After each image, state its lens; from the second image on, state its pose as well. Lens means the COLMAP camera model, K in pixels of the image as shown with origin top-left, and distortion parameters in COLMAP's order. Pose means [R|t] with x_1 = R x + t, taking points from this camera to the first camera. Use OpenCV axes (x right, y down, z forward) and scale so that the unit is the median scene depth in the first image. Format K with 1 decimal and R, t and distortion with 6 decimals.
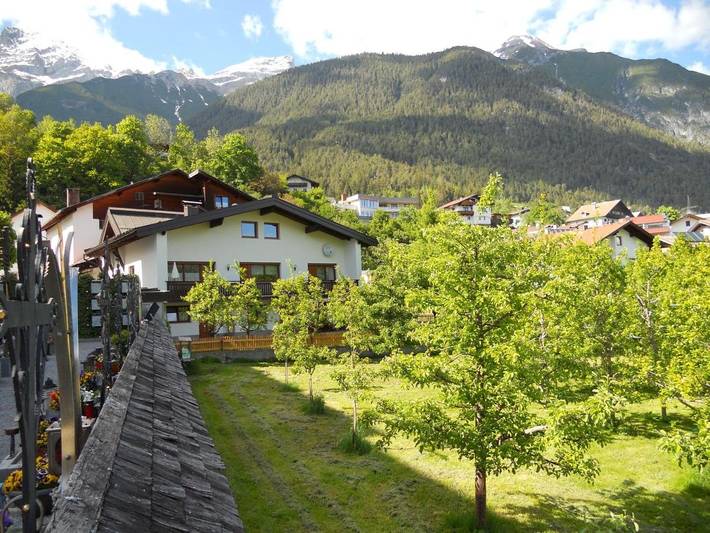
lens RADIAL K [[757.3, 0, 355.0], [0, 757.3, 266.5], [0, 0, 1]] dist [0.010656, 0.031080]
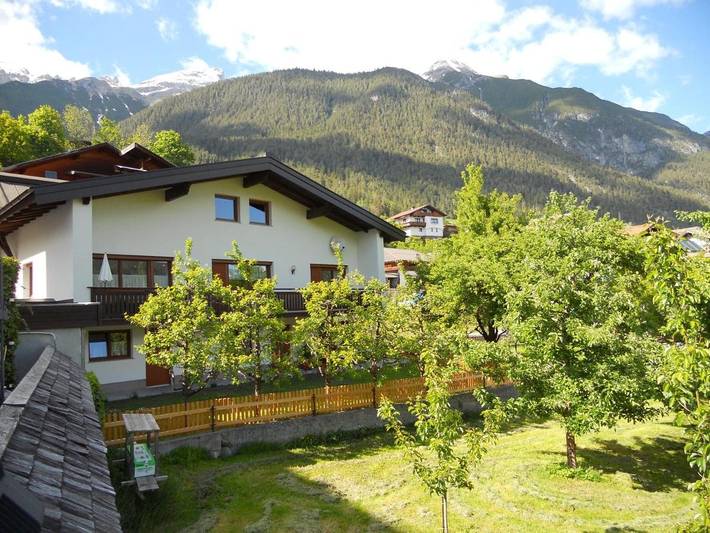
lens RADIAL K [[661.3, 0, 355.5], [0, 661.3, 257.3], [0, 0, 1]] dist [-0.015736, -0.013599]
pose [[0.989043, 0.008400, 0.147391, -0.038220], [-0.001822, 0.998999, -0.044704, 0.005654], [-0.147619, 0.043946, 0.988068, 0.147267]]
